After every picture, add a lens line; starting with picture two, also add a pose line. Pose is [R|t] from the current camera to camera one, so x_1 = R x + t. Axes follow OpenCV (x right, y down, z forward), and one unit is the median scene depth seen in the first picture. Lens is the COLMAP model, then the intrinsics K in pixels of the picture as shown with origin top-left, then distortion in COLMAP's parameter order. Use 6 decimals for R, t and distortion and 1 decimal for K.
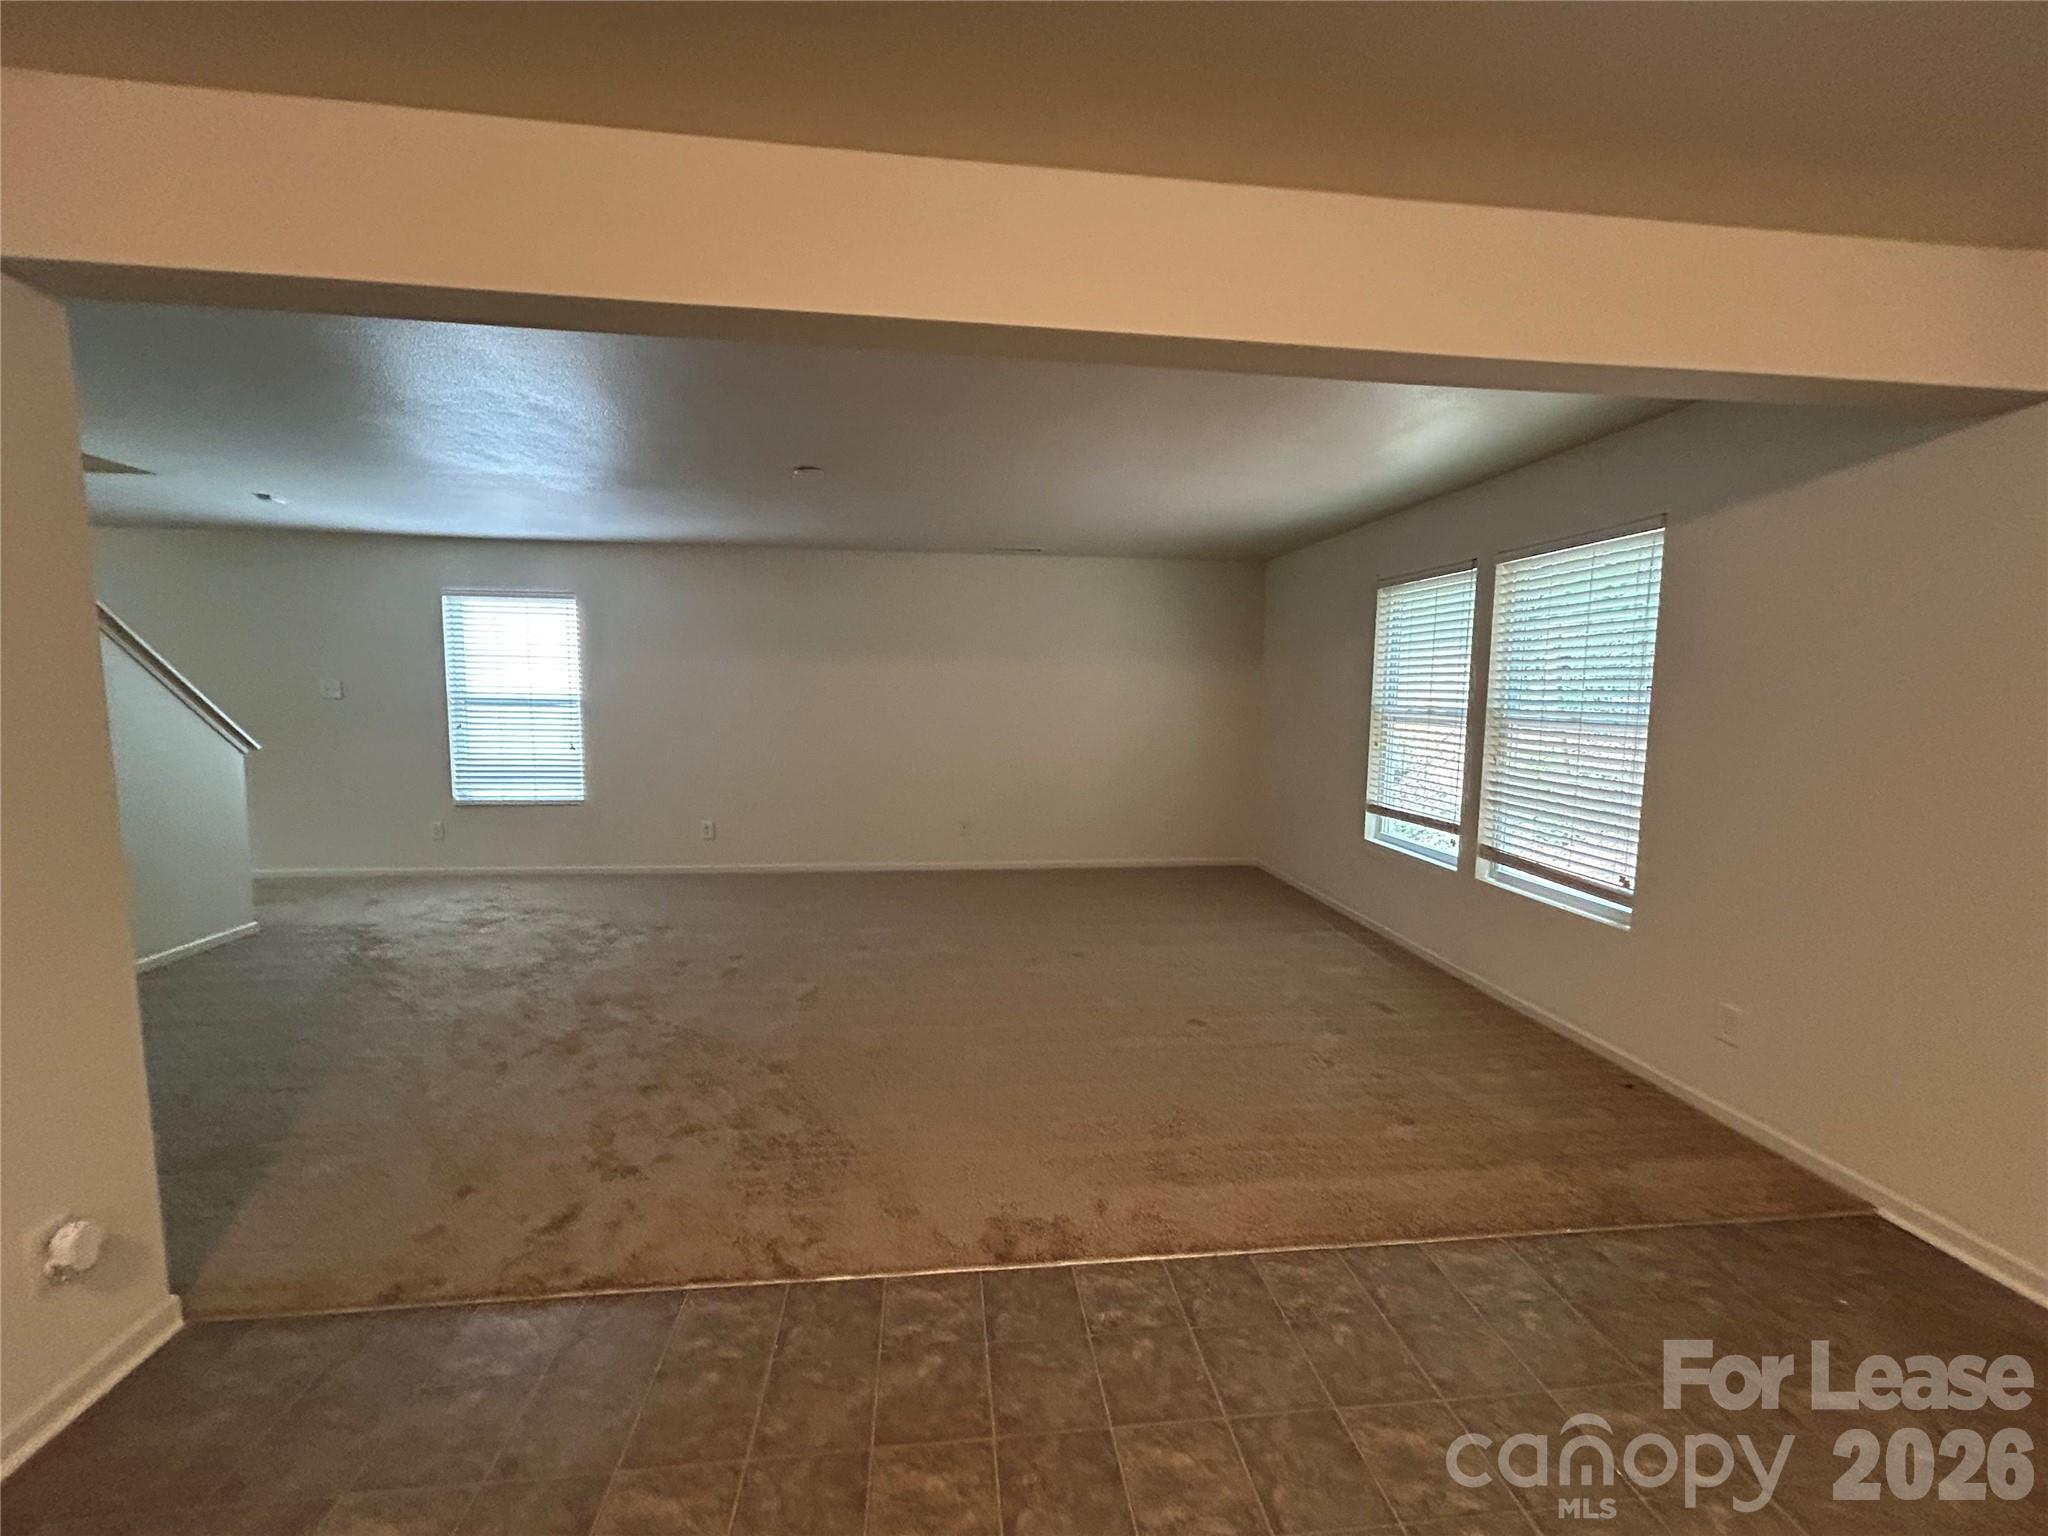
lens RADIAL K [[825.2, 0, 1025.6], [0, 825.2, 770.3], [0, 0, 1]] dist [-0.000549, 0.000337]
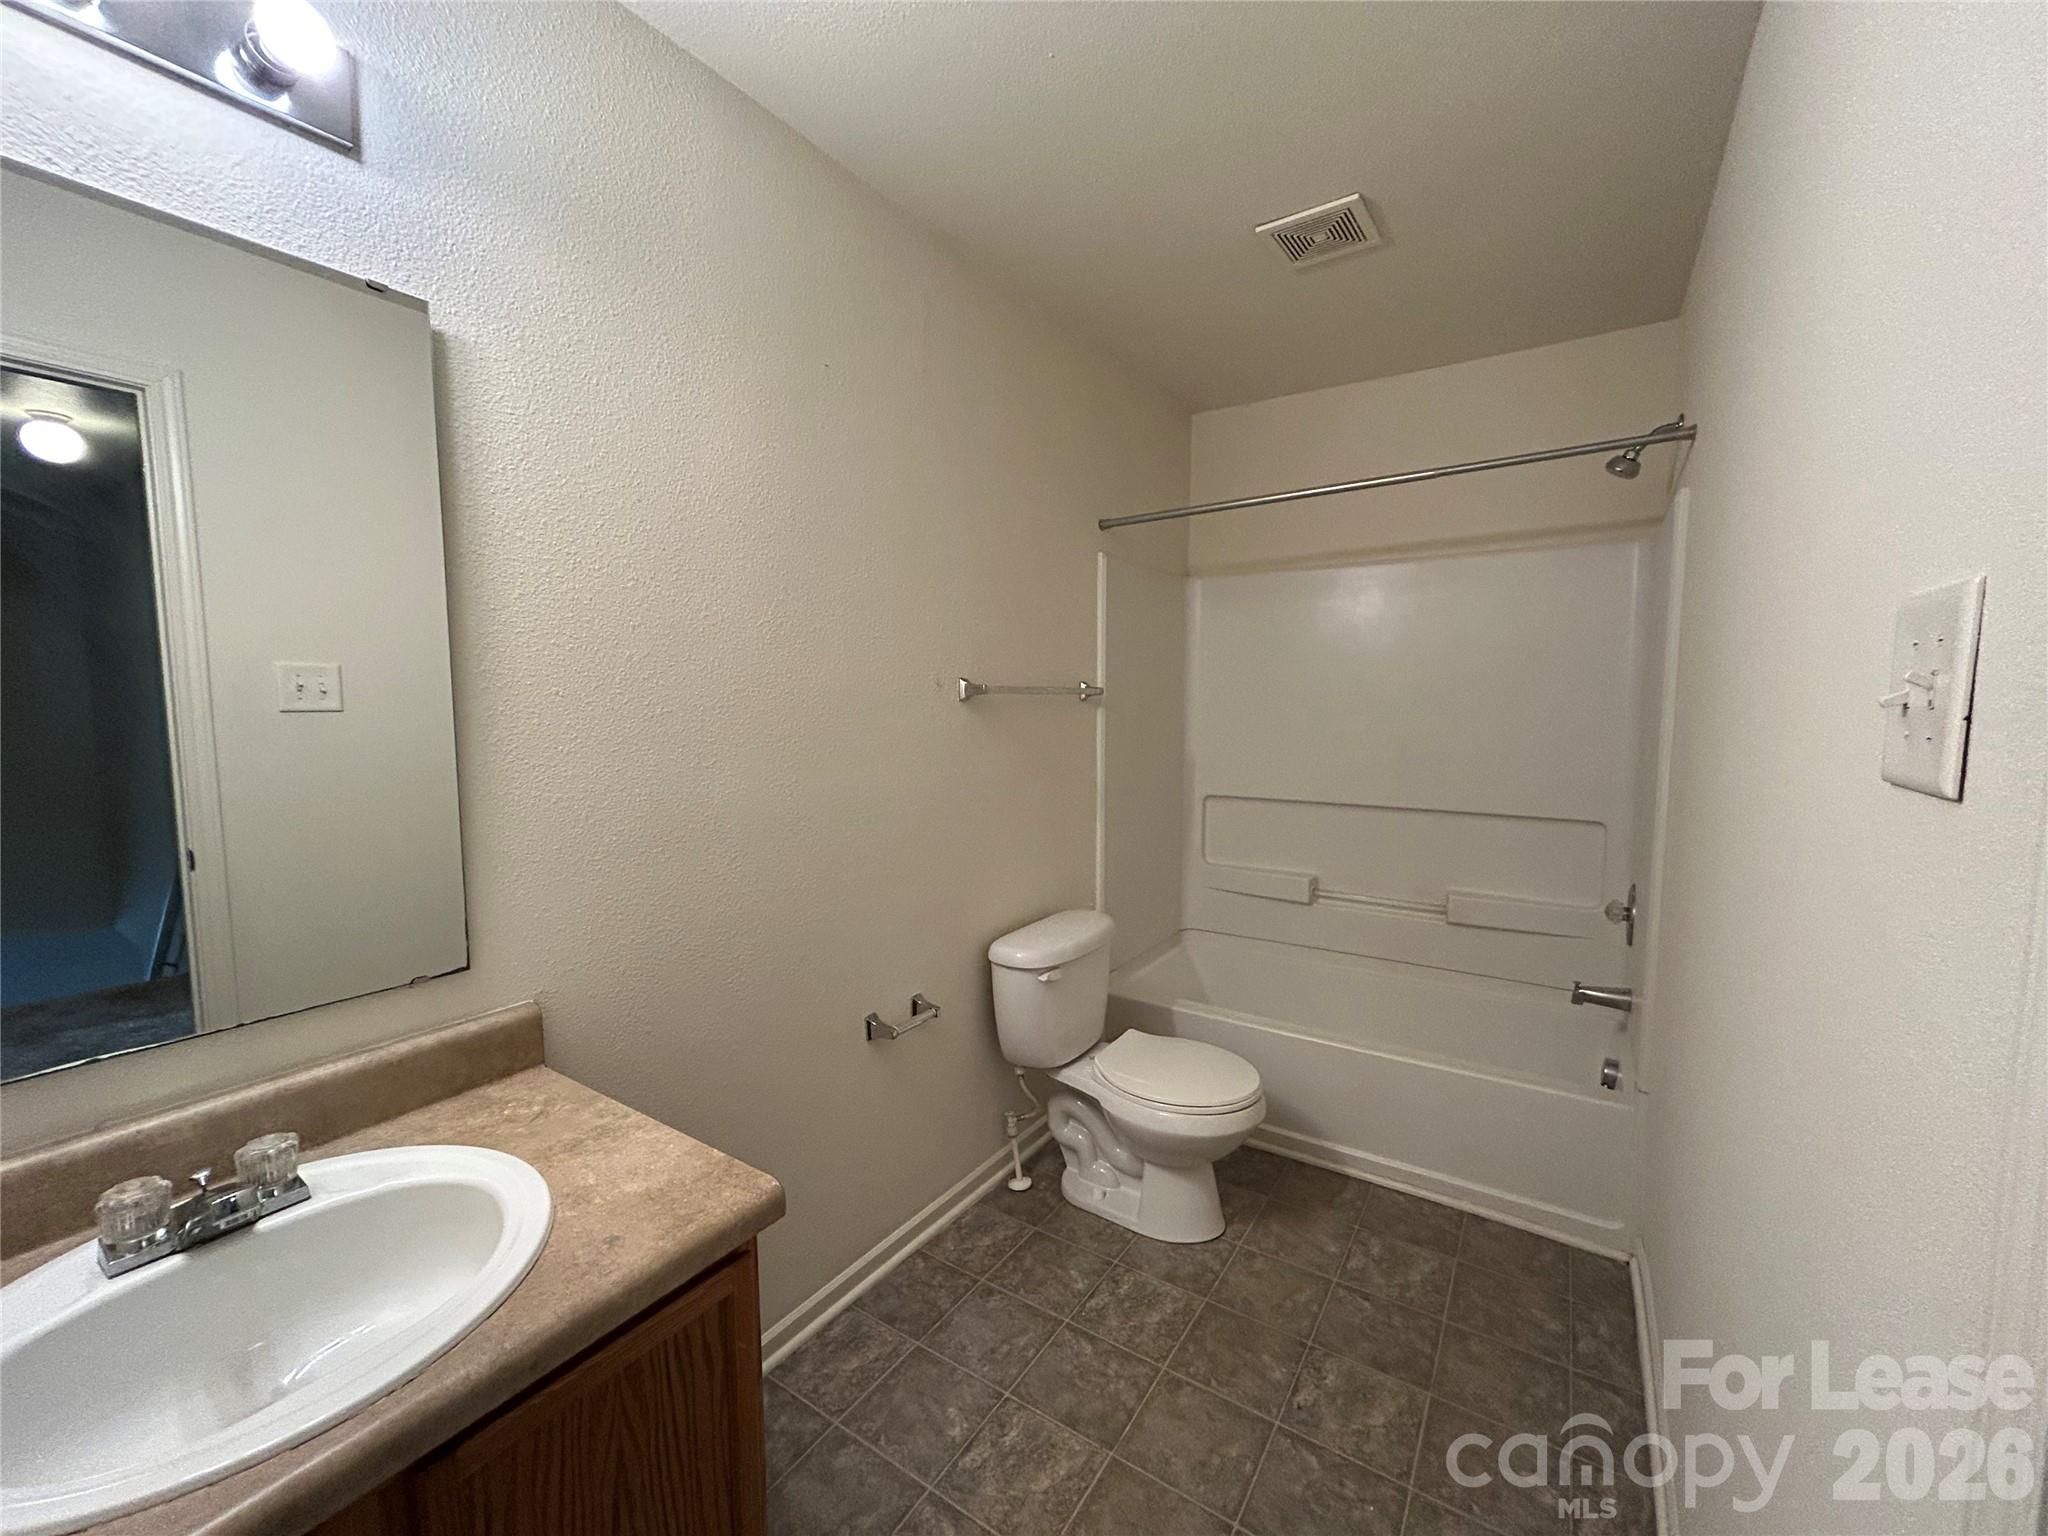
lens RADIAL K [[825.2, 0, 1025.6], [0, 825.2, 770.3], [0, 0, 1]] dist [-0.000549, 0.000337]
pose [[-0.642321, 0.070747, -0.763164, 1.170265], [-0.073828, 0.985389, 0.153486, -0.118321], [0.762872, 0.154930, -0.627713, 1.490030]]
